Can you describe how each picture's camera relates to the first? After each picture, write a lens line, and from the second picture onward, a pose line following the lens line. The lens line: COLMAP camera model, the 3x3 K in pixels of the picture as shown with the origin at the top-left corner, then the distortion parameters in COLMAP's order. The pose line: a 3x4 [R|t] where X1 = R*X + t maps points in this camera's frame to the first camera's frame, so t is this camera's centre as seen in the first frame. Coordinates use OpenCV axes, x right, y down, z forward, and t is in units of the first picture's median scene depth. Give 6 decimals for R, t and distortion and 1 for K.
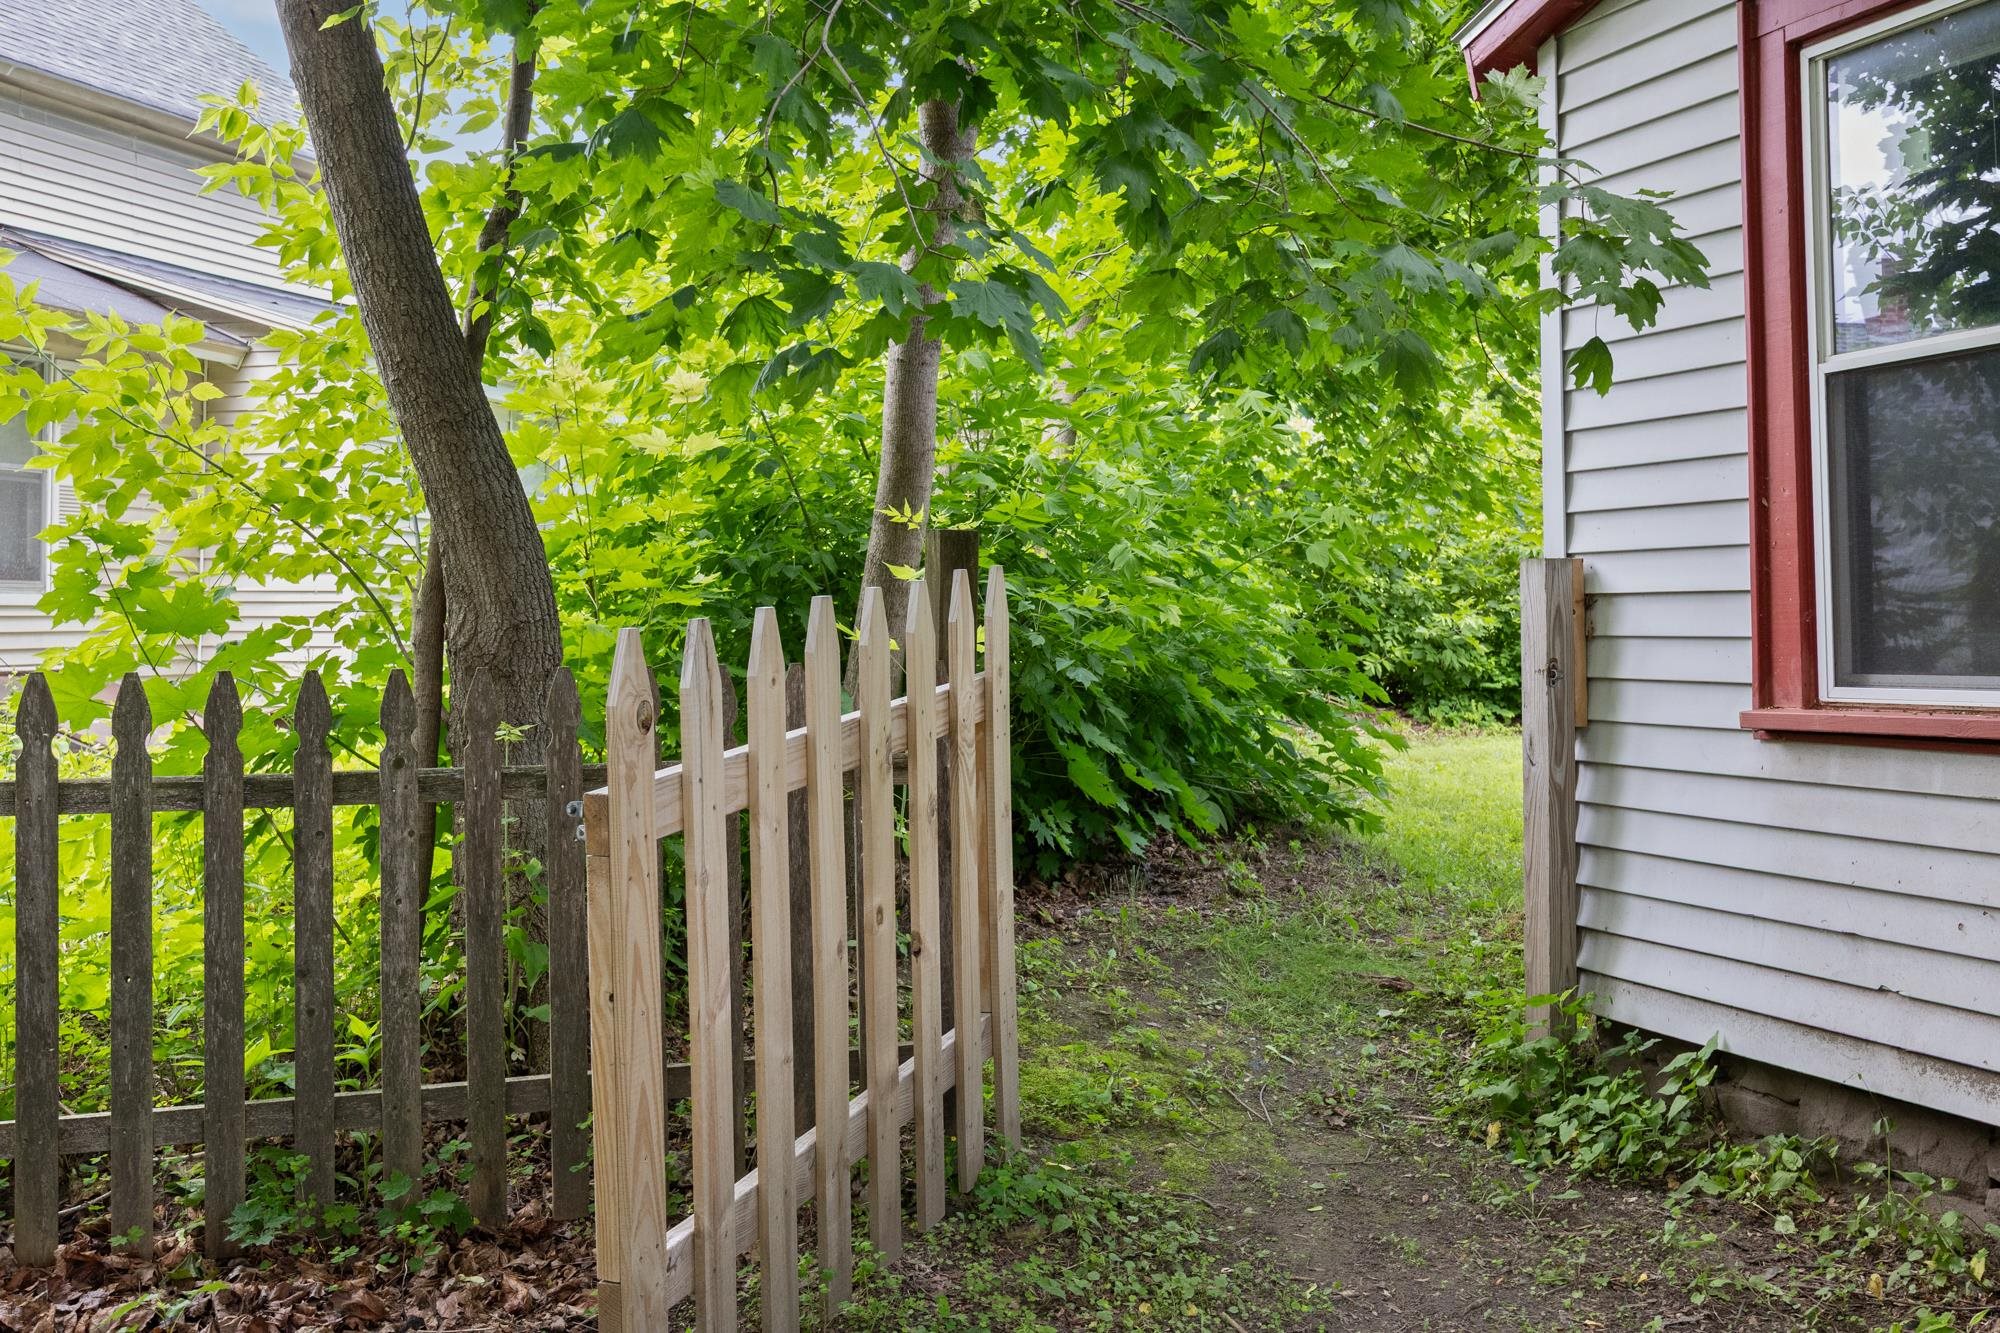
lens RADIAL K [[2001.8, 0, 992.4], [0, 2001.8, 653.0], [0, 0, 1]] dist [0.009869, 0.000000]
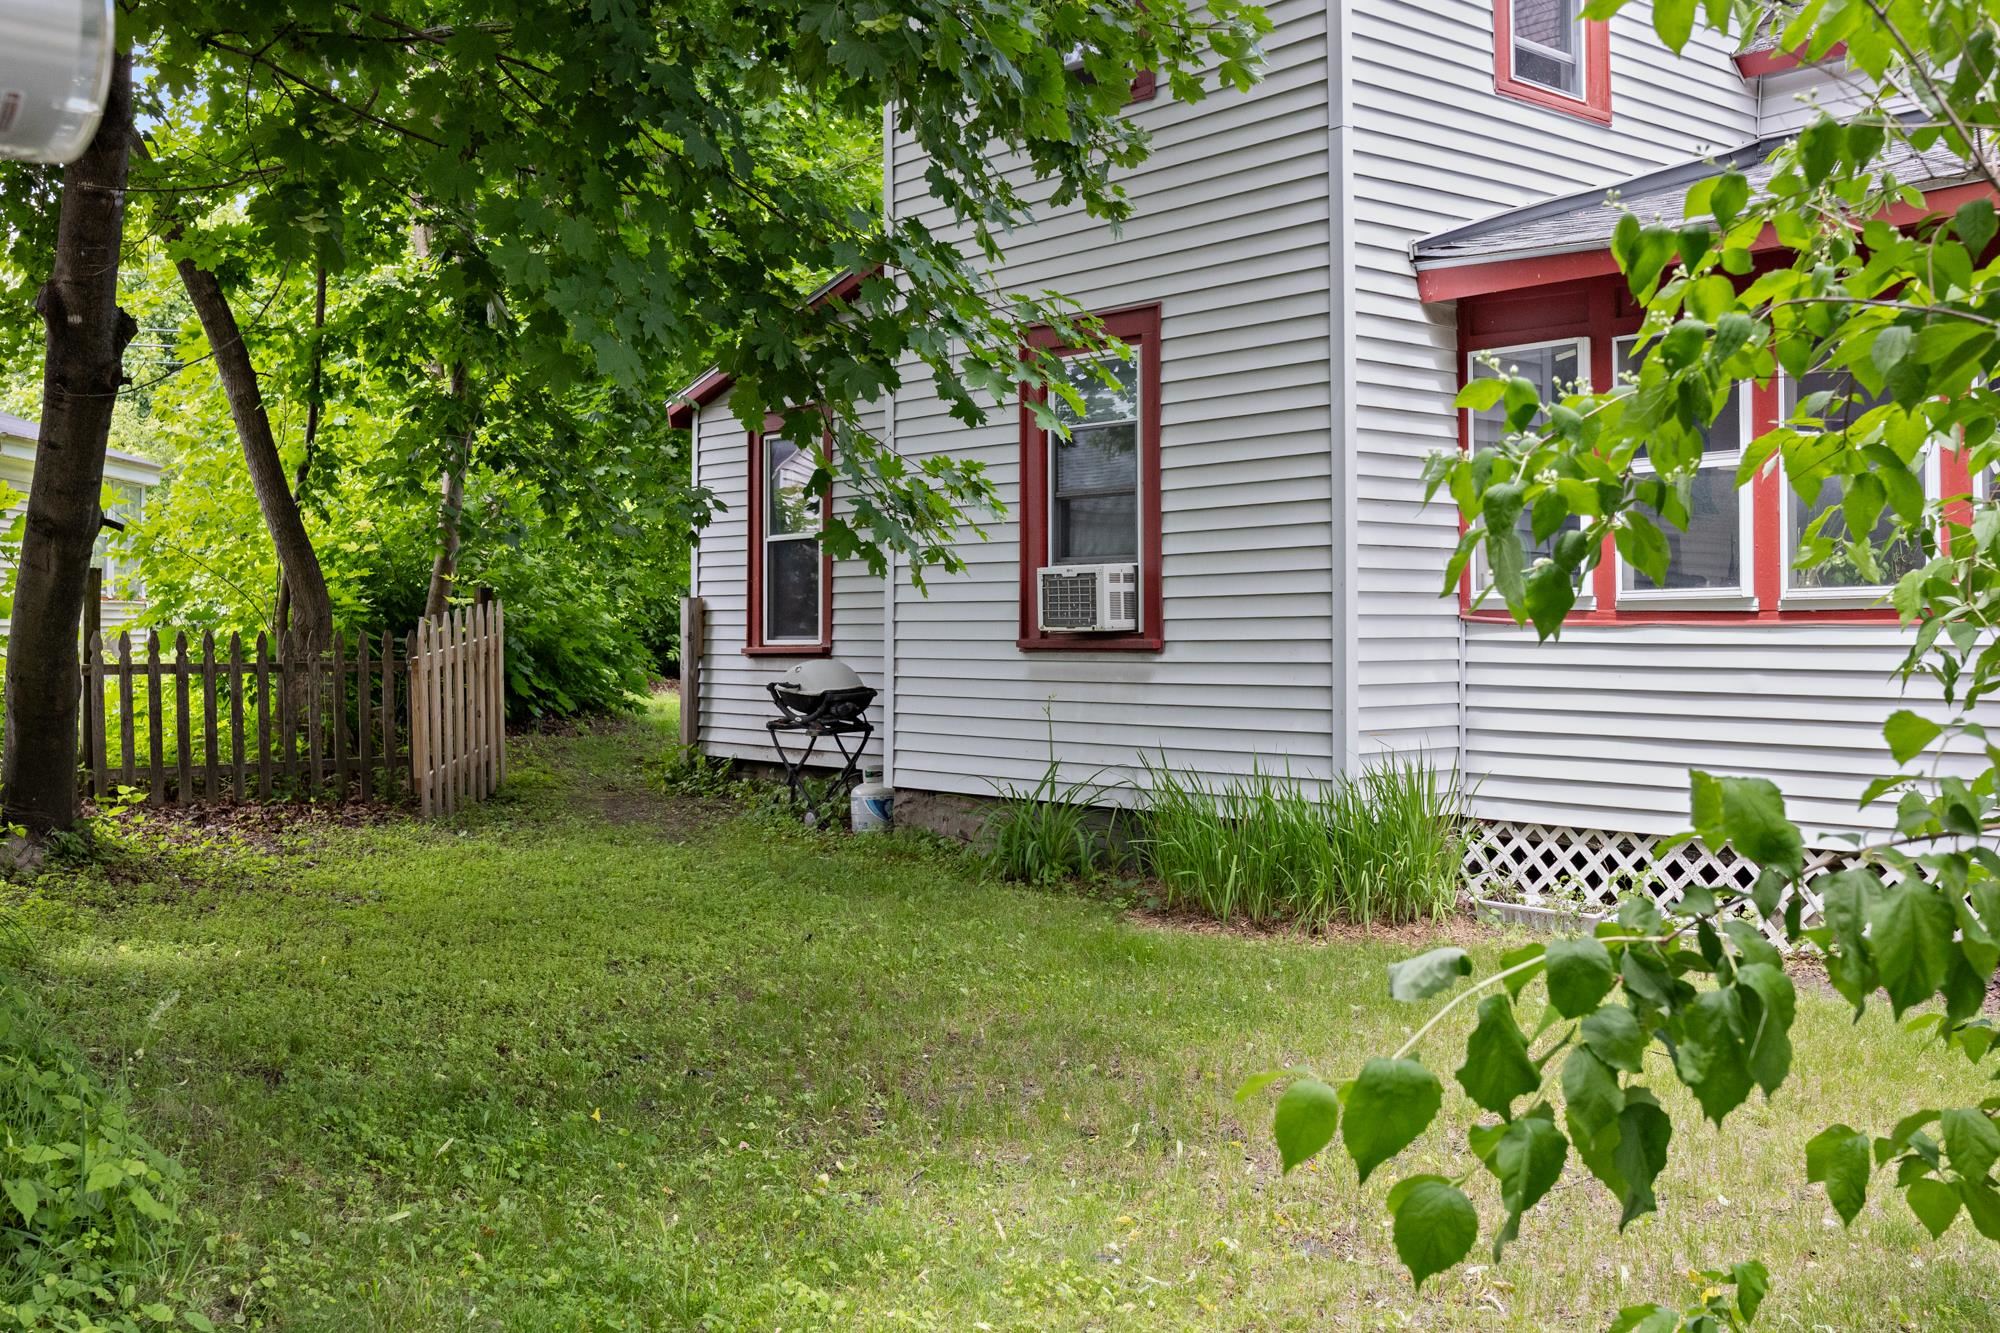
lens RADIAL K [[2001.8, 0, 998.1], [0, 2001.8, 651.0], [0, 0, 1]] dist [0.009869, 0.000000]
pose [[0.949826, 0.005588, 0.312729, -0.205464], [-0.003867, 0.999974, -0.006123, 0.046417], [-0.312755, 0.004606, 0.949823, -1.918311]]
